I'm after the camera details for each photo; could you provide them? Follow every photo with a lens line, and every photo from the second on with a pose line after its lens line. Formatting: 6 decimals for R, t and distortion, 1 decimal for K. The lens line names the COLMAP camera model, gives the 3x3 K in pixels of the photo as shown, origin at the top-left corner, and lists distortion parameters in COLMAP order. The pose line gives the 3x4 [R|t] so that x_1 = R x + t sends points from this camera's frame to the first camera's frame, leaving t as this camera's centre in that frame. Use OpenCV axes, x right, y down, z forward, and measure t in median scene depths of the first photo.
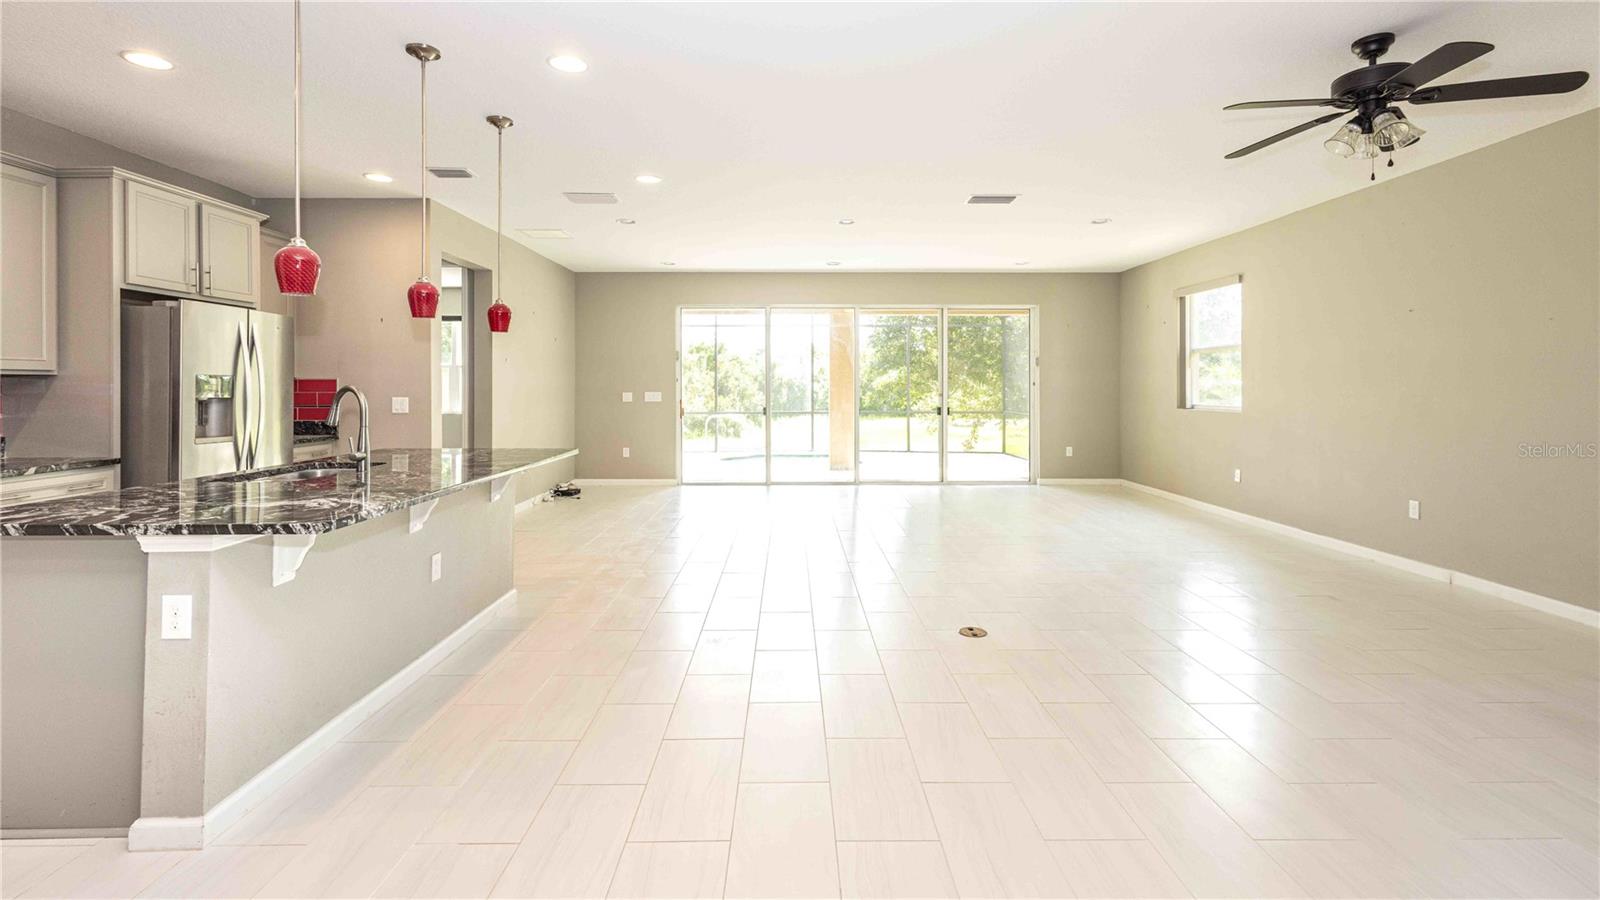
lens RADIAL K [[730.5, 0, 802.1], [0, 730.5, 449.4], [0, 0, 1]] dist [0.001443, 0.000570]
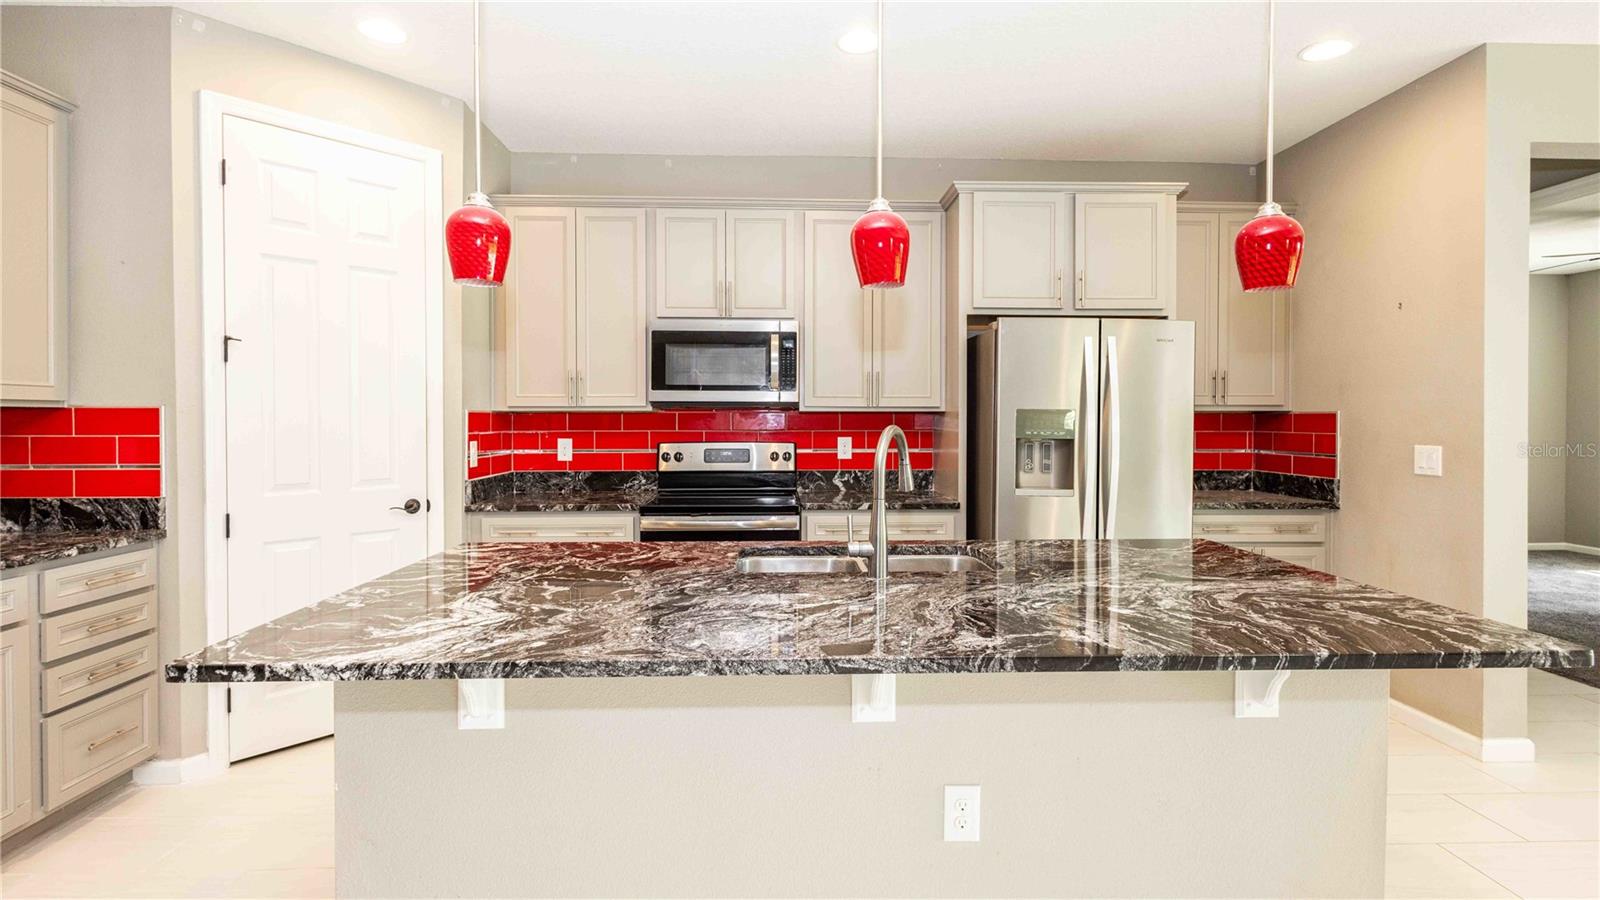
lens RADIAL K [[730.5, 0, 800.1], [0, 730.5, 433.1], [0, 0, 1]] dist [0.001443, 0.000570]
pose [[0.028059, 0.016745, -0.999466, -0.035595], [-0.089051, 0.995926, 0.014186, -0.060906], [0.995632, 0.088605, 0.029435, 0.682303]]
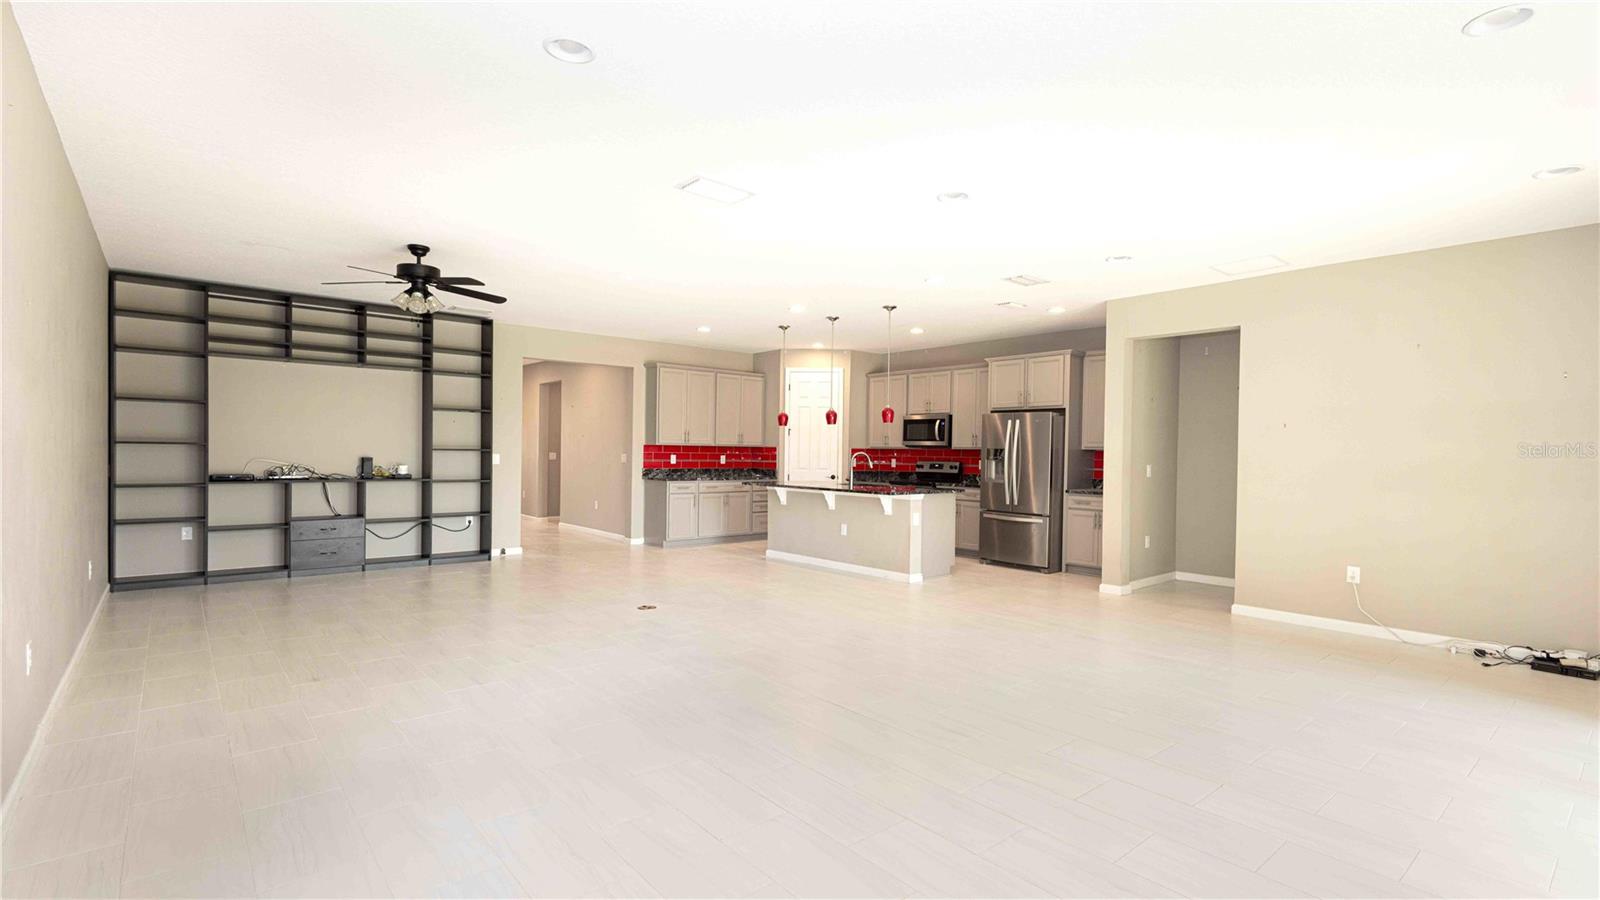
lens RADIAL K [[730.5, 0, 803.1], [0, 730.5, 451.1], [0, 0, 1]] dist [0.001443, 0.000570]
pose [[-0.763782, -0.014641, -0.645308, 0.831726], [-0.073905, 0.995152, 0.064895, -0.174185], [0.641229, 0.097257, -0.761161, 2.049865]]
